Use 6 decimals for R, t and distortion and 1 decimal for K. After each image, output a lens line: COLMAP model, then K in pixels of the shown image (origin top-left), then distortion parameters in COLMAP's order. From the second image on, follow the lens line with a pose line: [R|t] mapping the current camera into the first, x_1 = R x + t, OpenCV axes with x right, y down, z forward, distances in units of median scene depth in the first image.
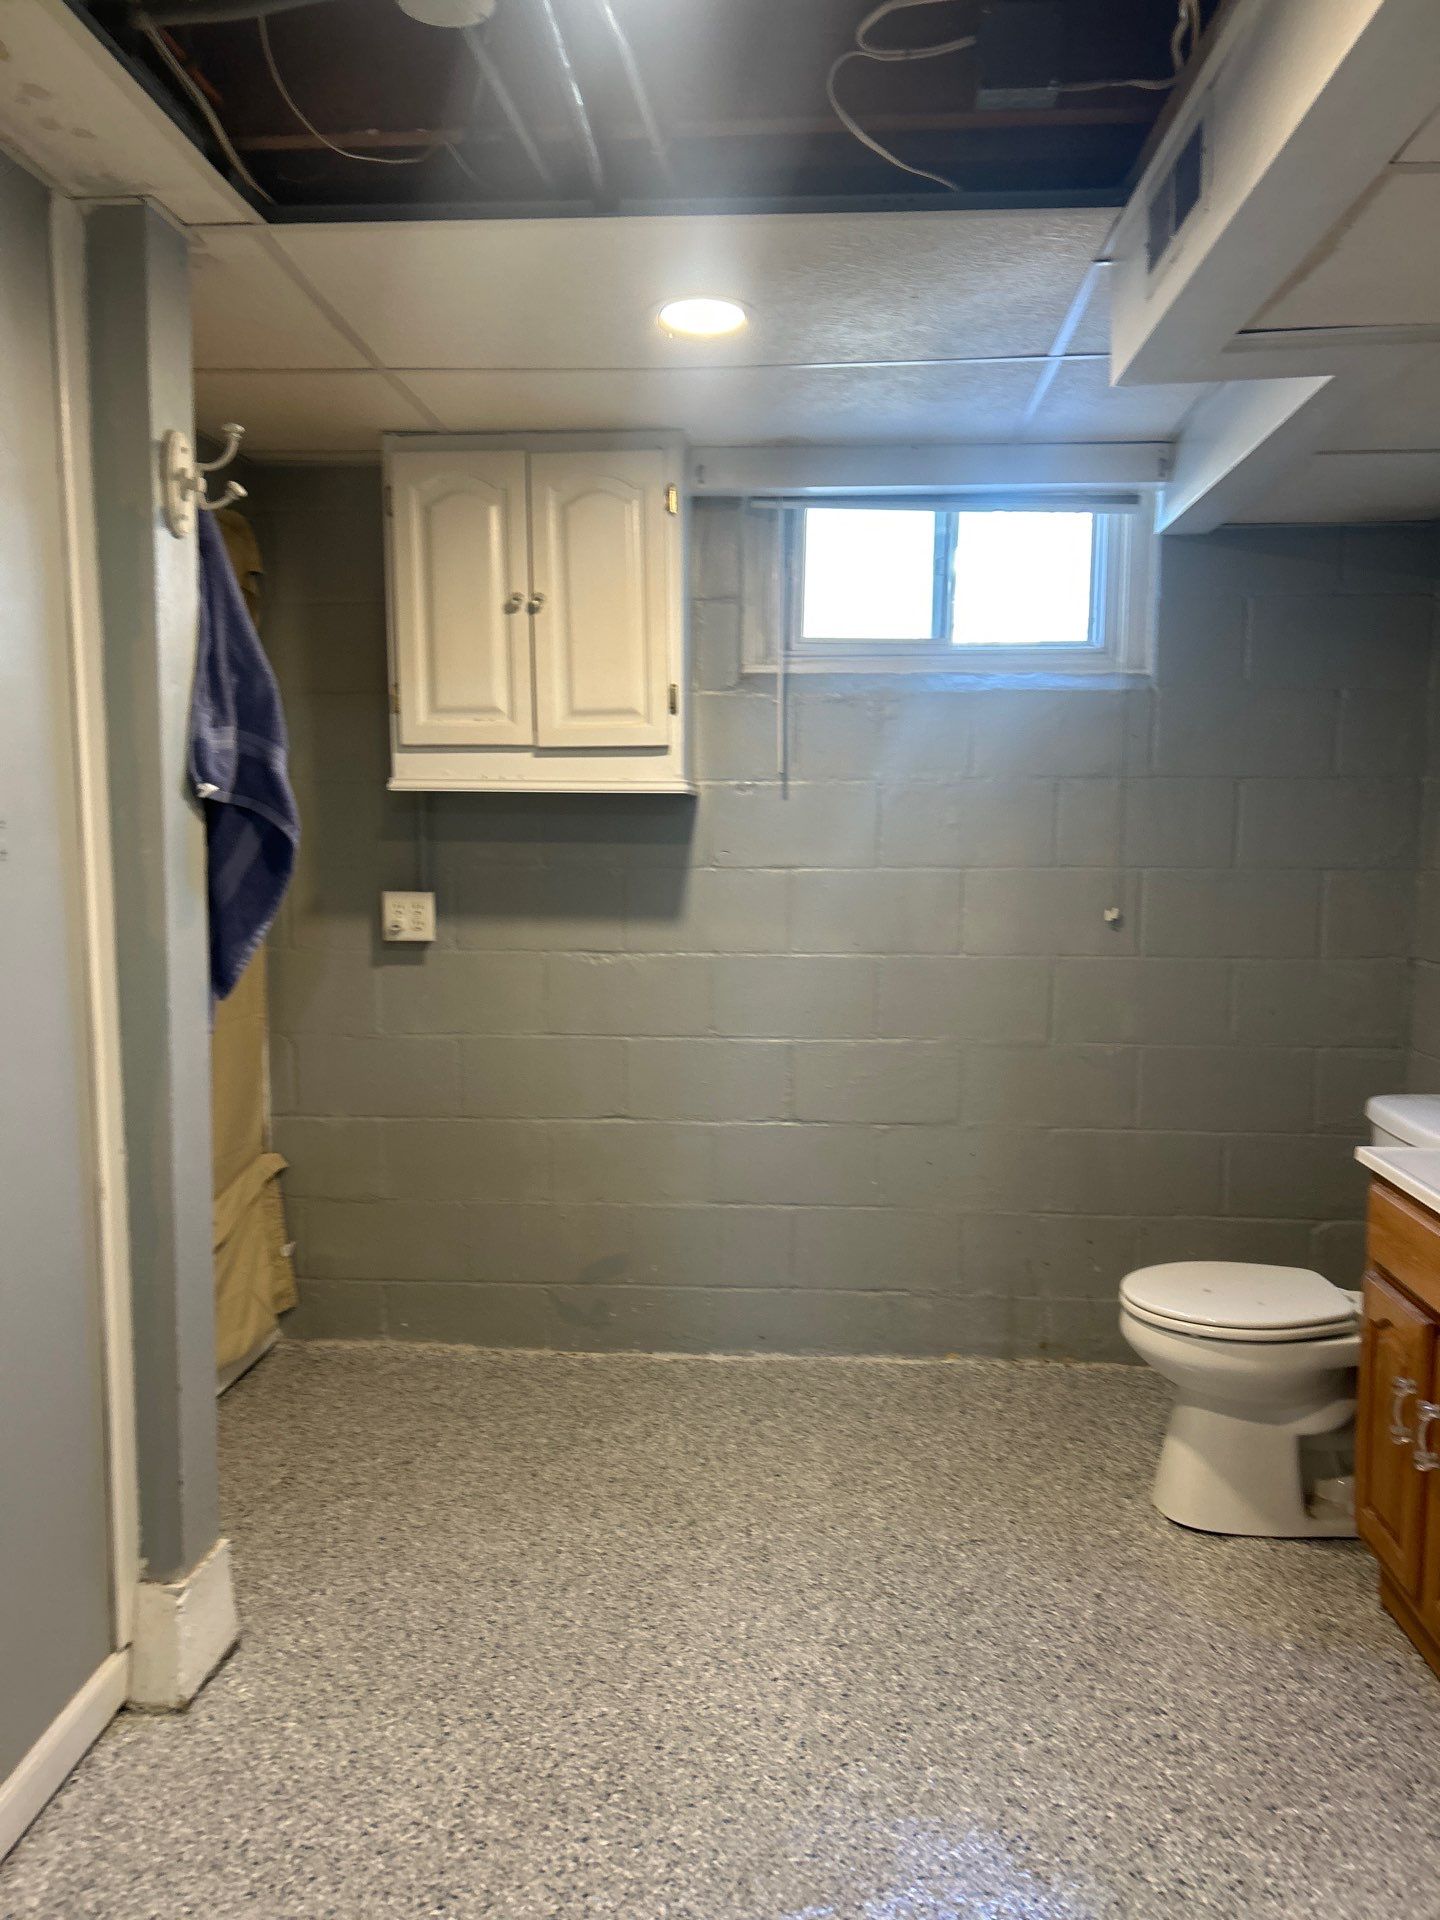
lens RADIAL K [[1478.1, 0, 709.0], [0, 1478.1, 962.2], [0, 0, 1]] dist [0.039595, -0.038308]
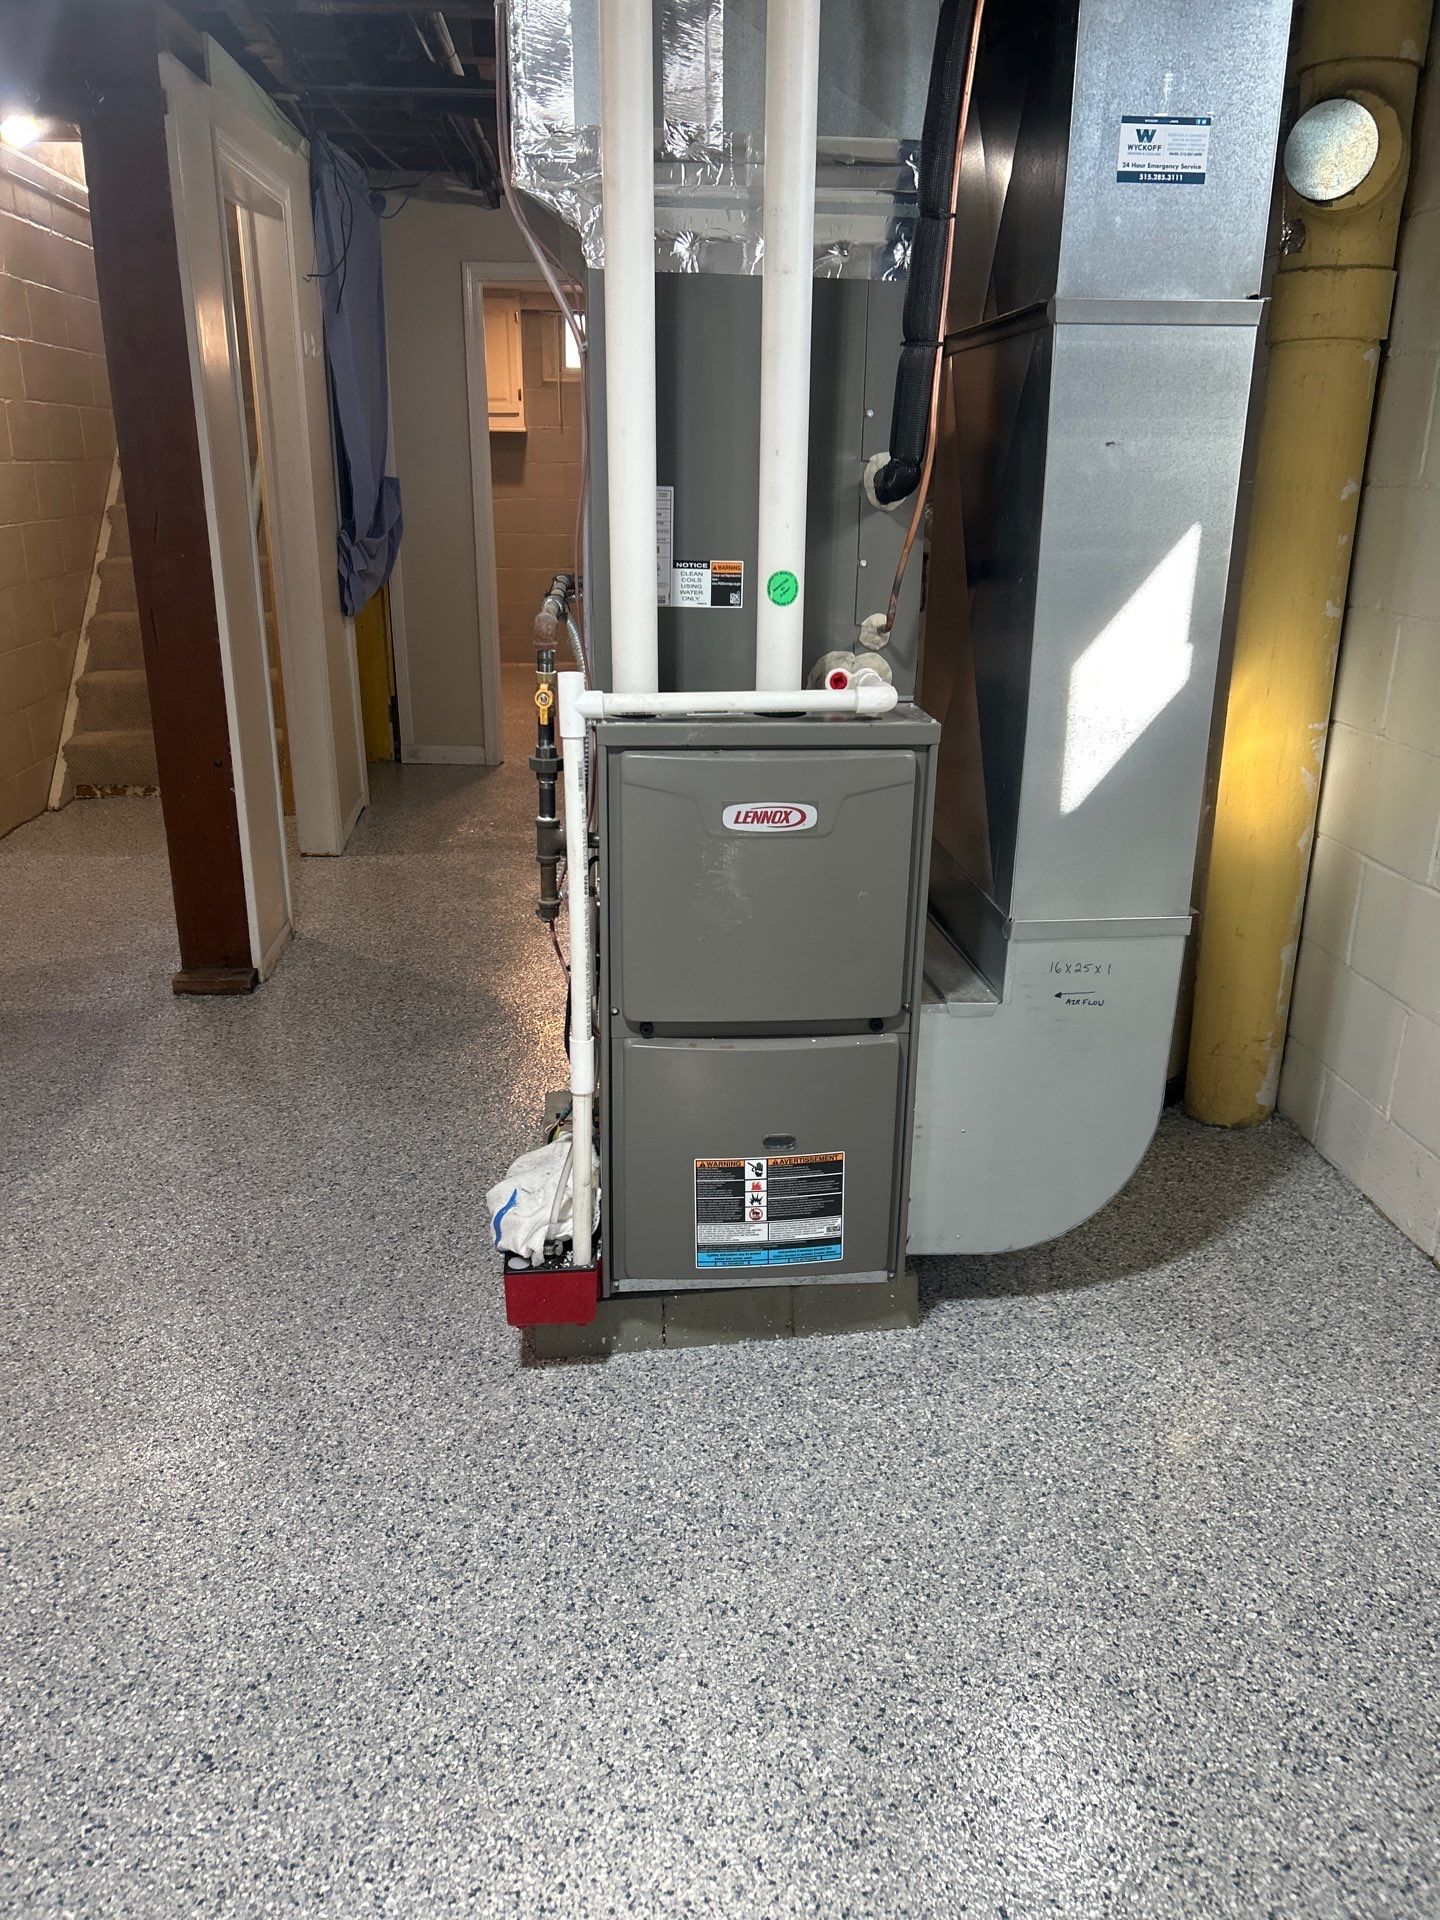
lens RADIAL K [[1478.1, 0, 722.5], [0, 1478.1, 973.0], [0, 0, 1]] dist [0.039595, -0.038308]
pose [[0.988007, -0.047434, 0.146940, -0.081780], [0.010063, 0.969401, 0.245276, 0.141011], [-0.154079, -0.240856, 0.958253, -1.464363]]
